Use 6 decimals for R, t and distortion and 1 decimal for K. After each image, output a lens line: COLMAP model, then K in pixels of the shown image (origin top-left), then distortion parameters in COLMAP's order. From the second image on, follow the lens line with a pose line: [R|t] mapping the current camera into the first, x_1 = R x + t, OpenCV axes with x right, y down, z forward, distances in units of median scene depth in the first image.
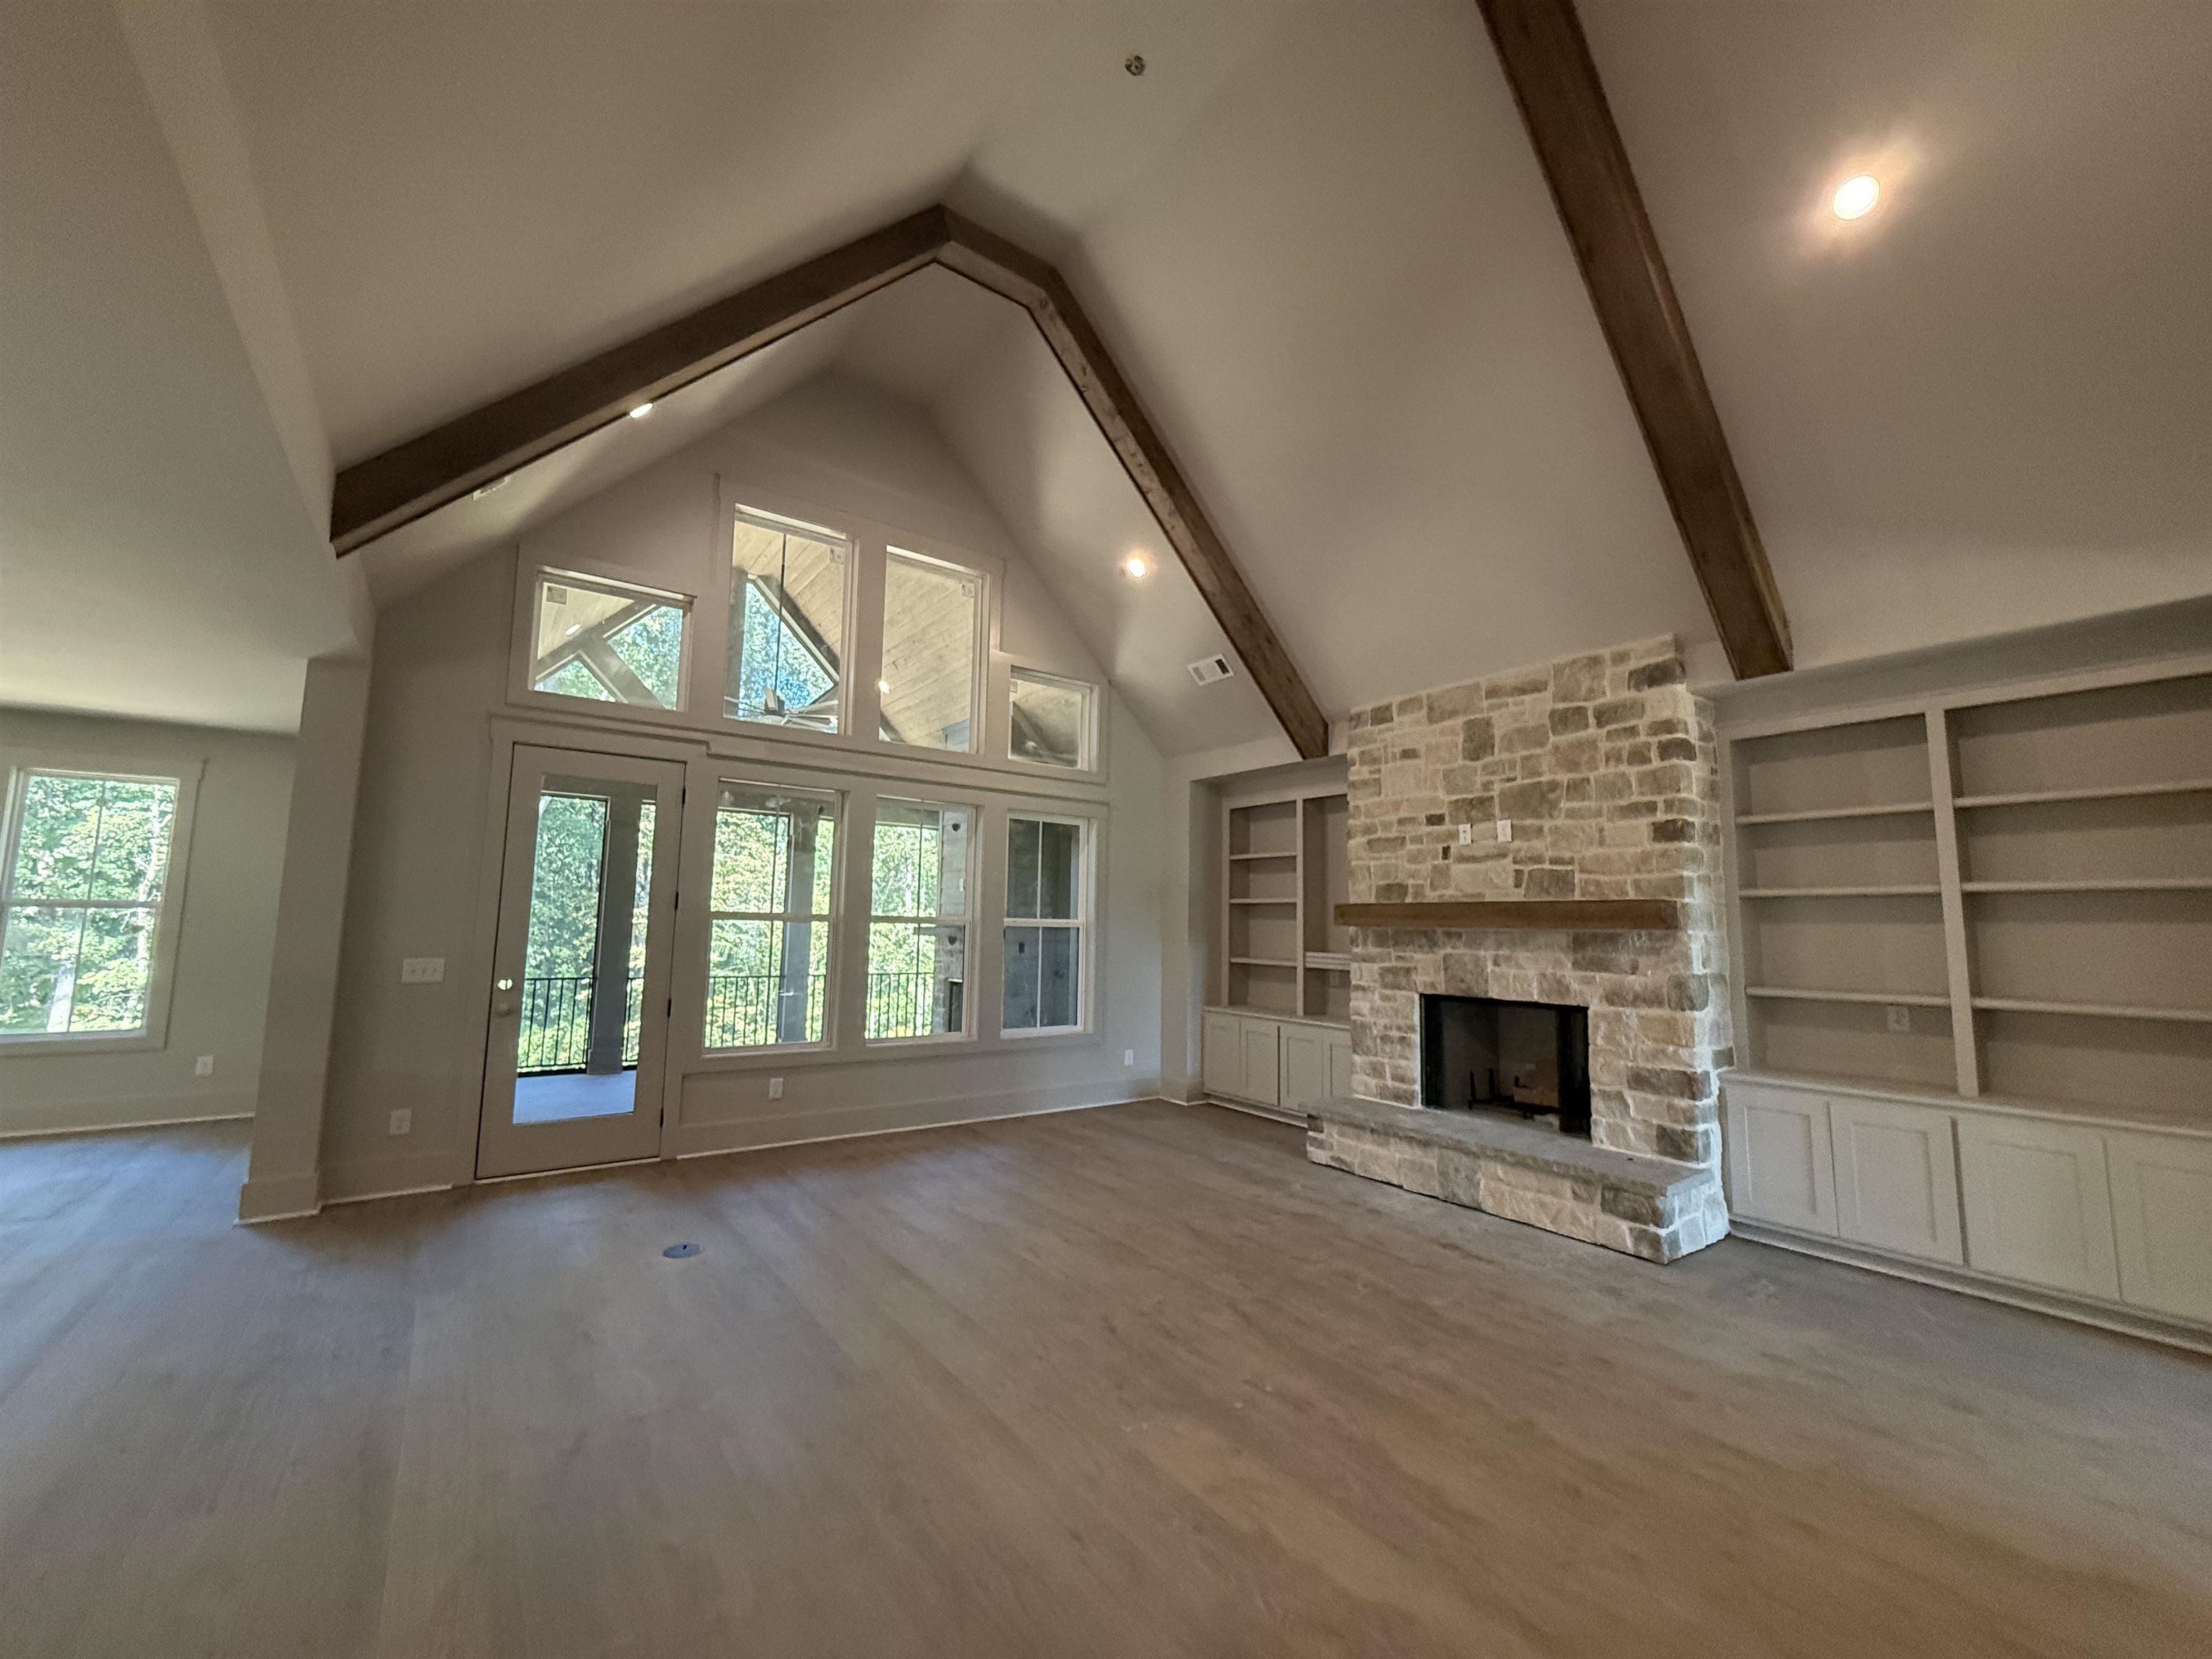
lens RADIAL K [[881.0, 0, 1110.8], [0, 881.0, 830.7], [0, 0, 1]] dist [-0.001976, 0.000571]
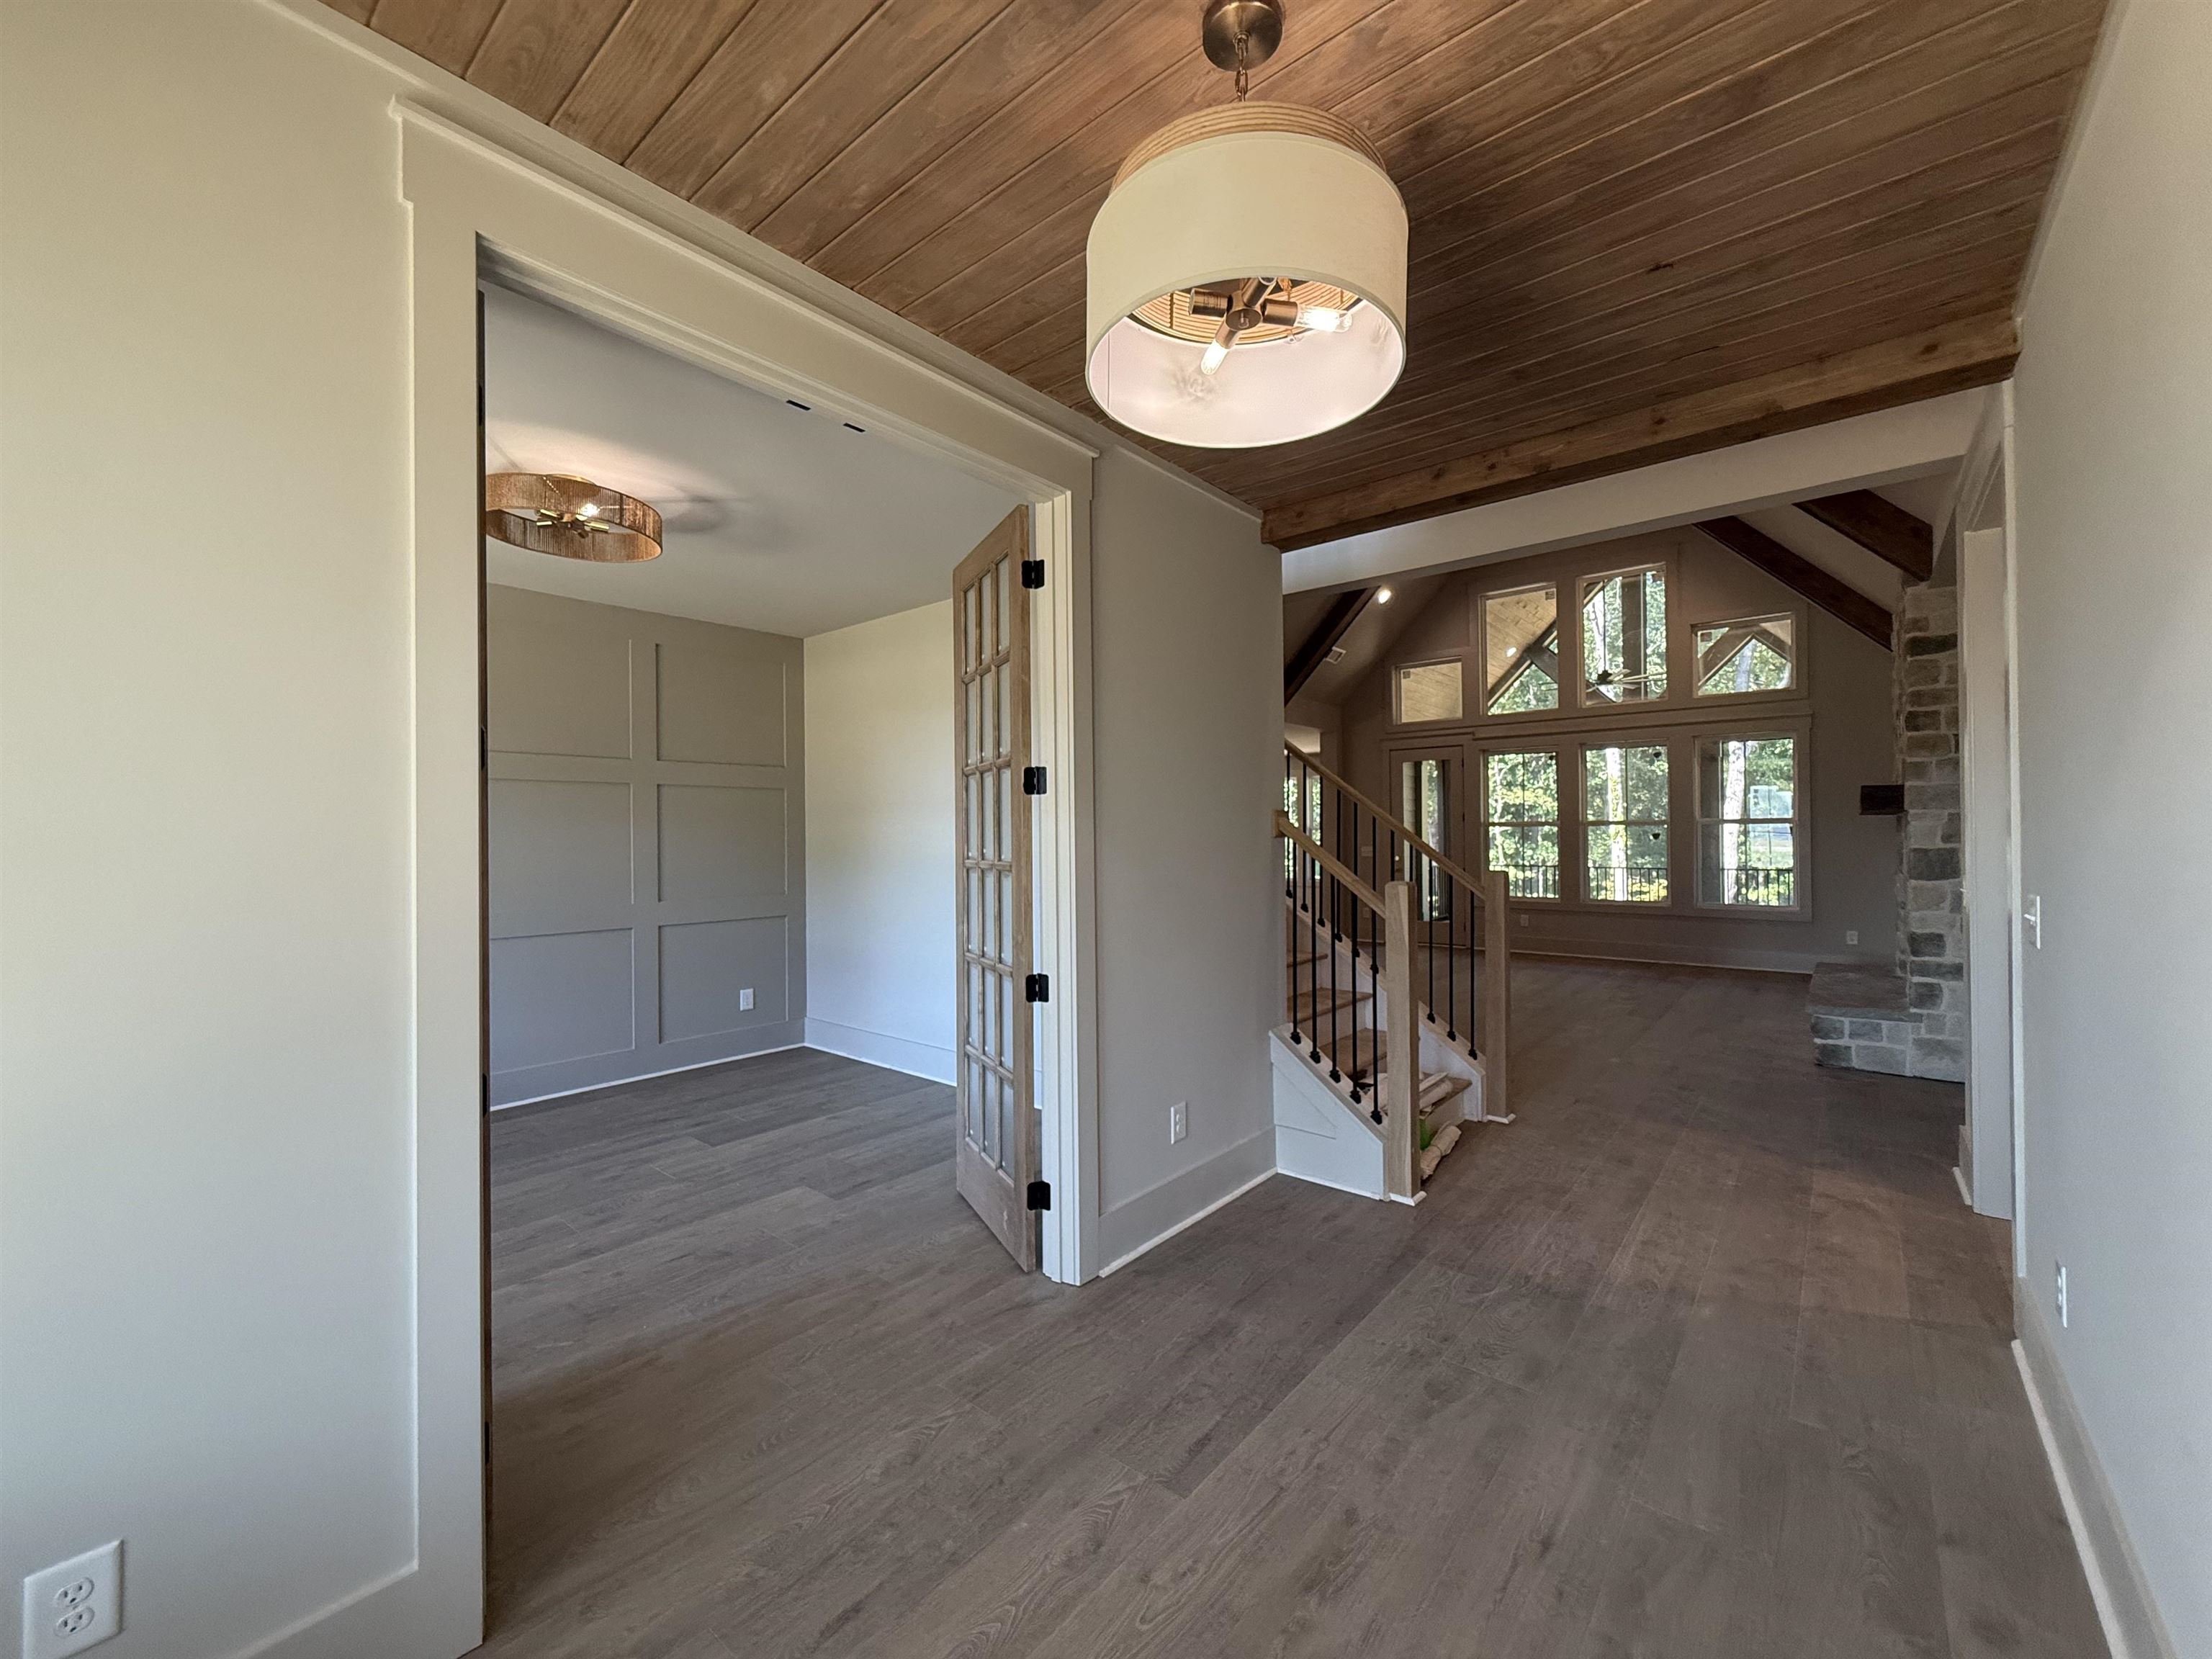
lens RADIAL K [[881.0, 0, 1115.5], [0, 881.0, 832.8], [0, 0, 1]] dist [-0.001976, 0.000571]
pose [[0.244622, -0.024906, -0.969299, 1.291193], [0.119297, 0.992848, 0.004596, 0.012447], [0.962252, -0.116758, 0.245844, -0.233500]]
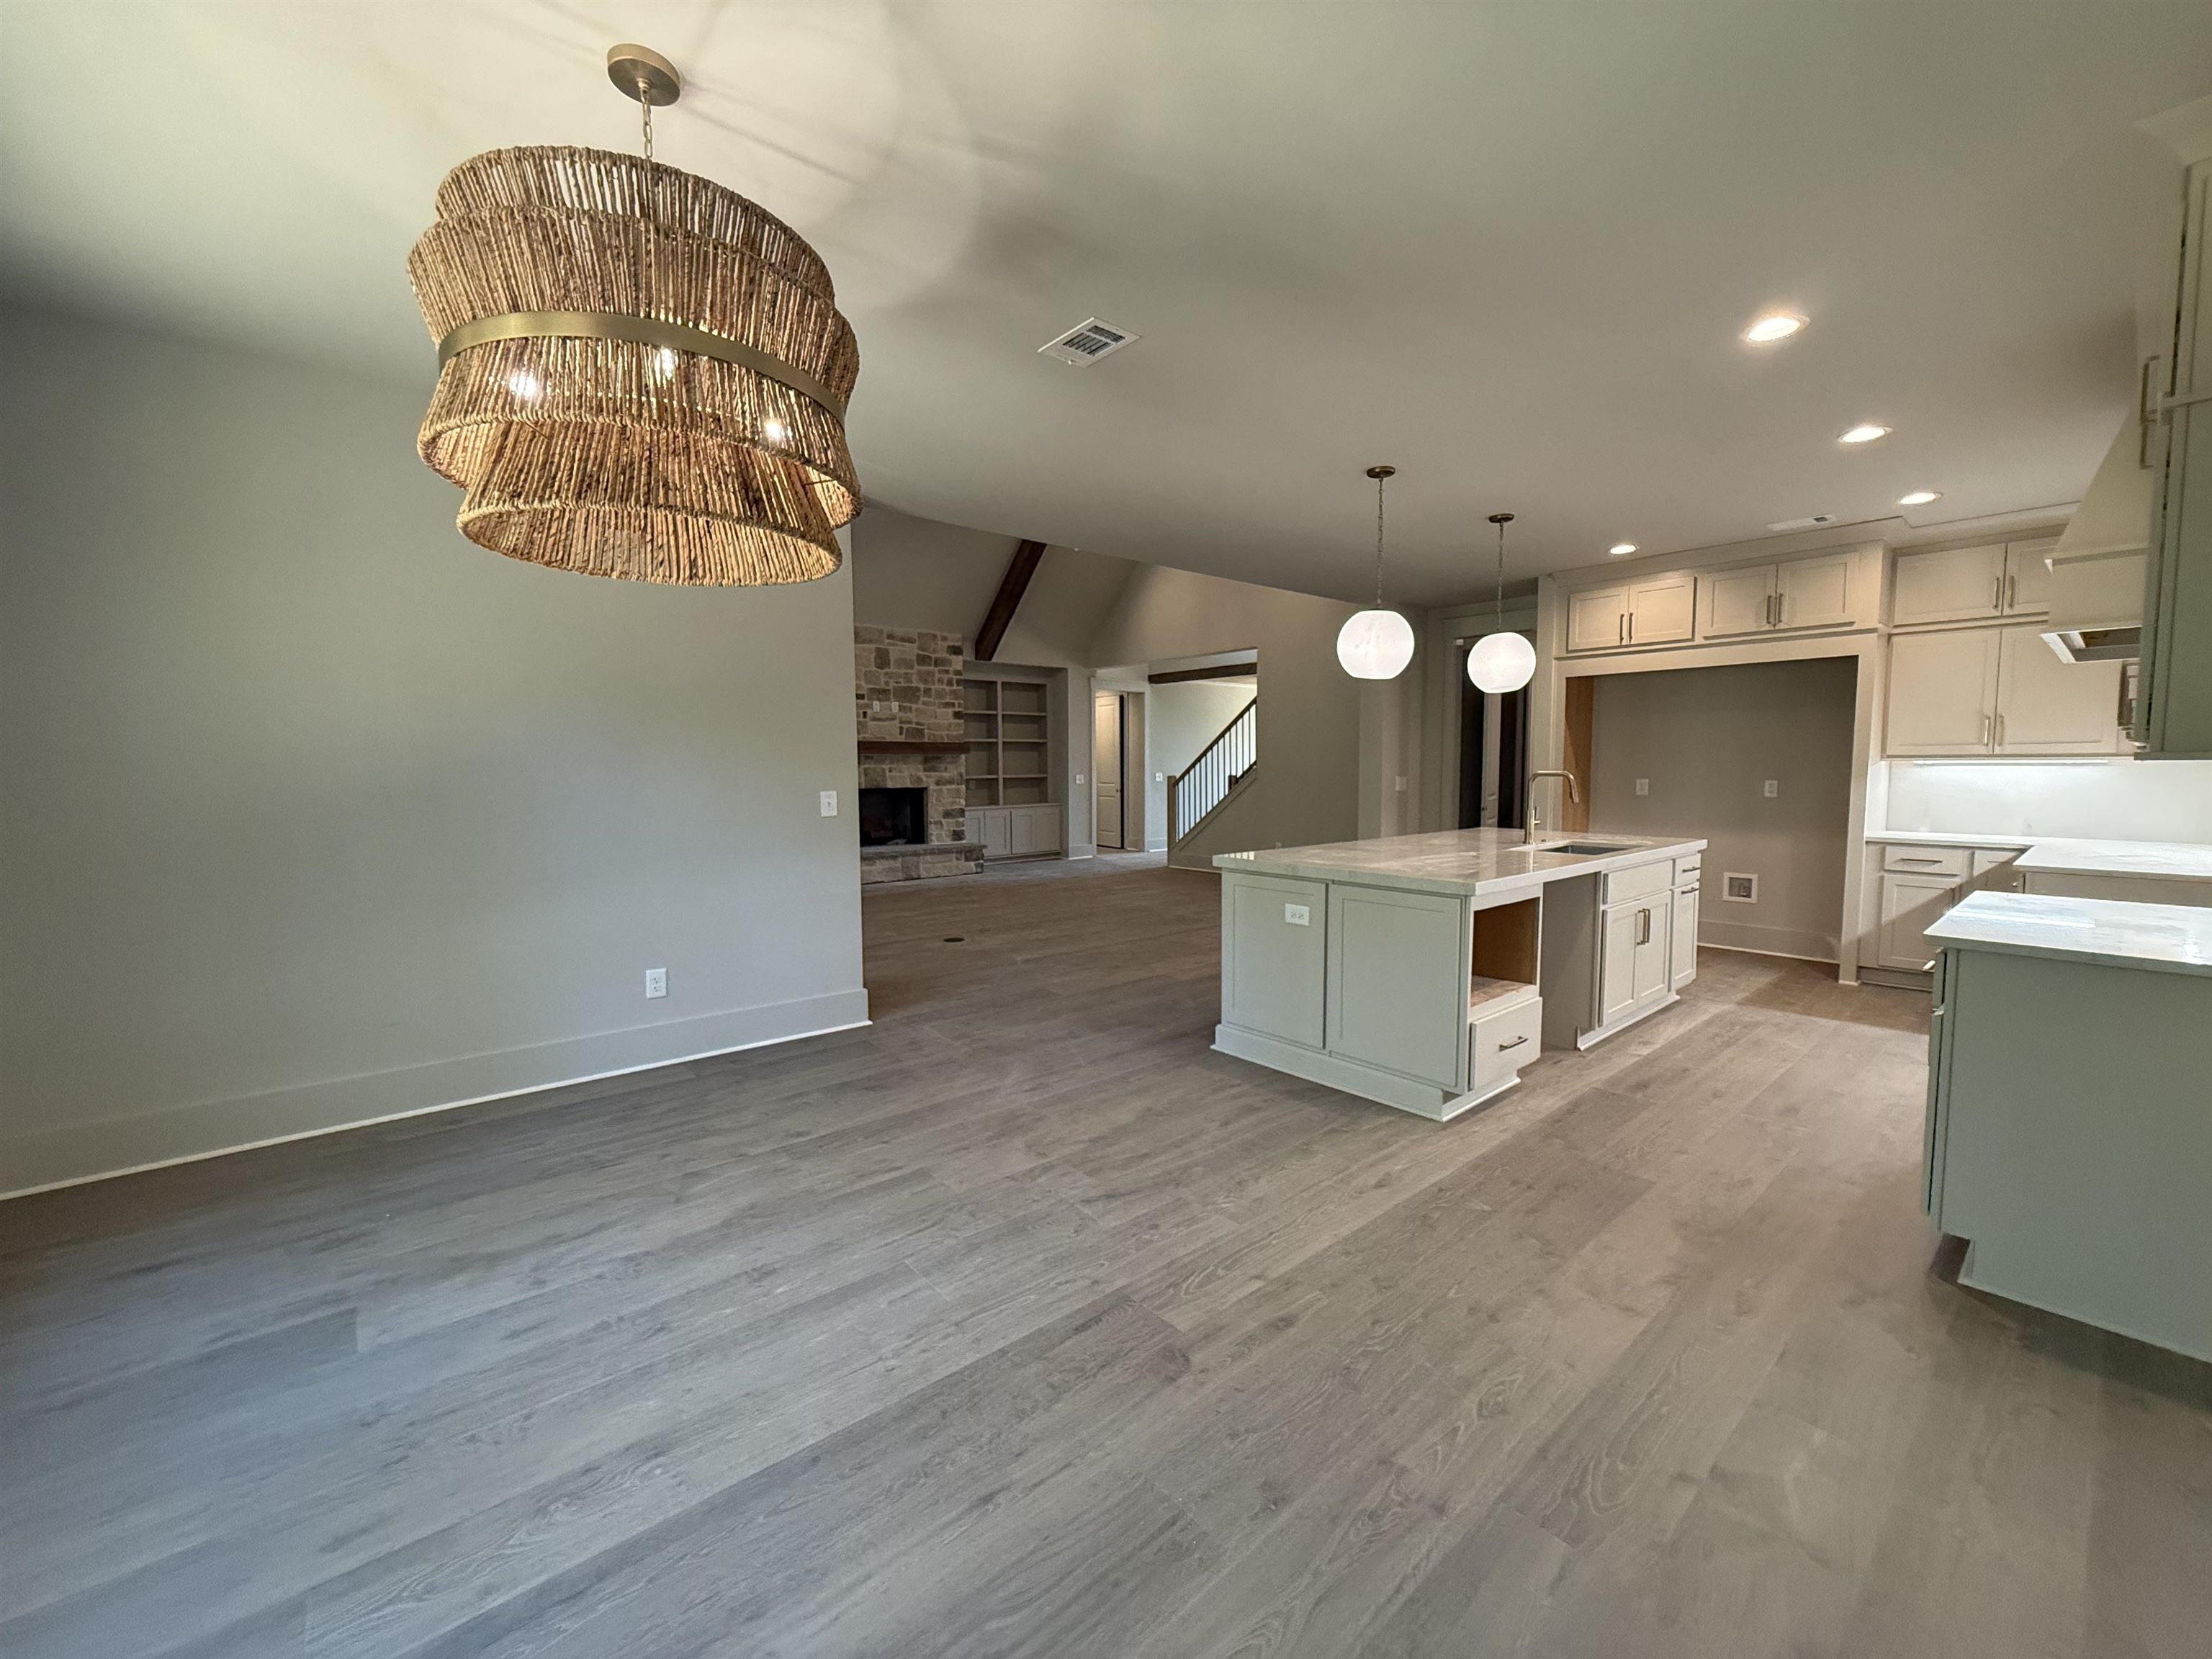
lens RADIAL K [[881.0, 0, 1106.0], [0, 881.0, 834.6], [0, 0, 1]] dist [-0.001976, 0.000571]
pose [[-0.077527, -0.094256, 0.992525, -1.703176], [-0.104426, 0.990813, 0.085936, 0.068710], [-0.991506, -0.096983, -0.086658, 0.672302]]
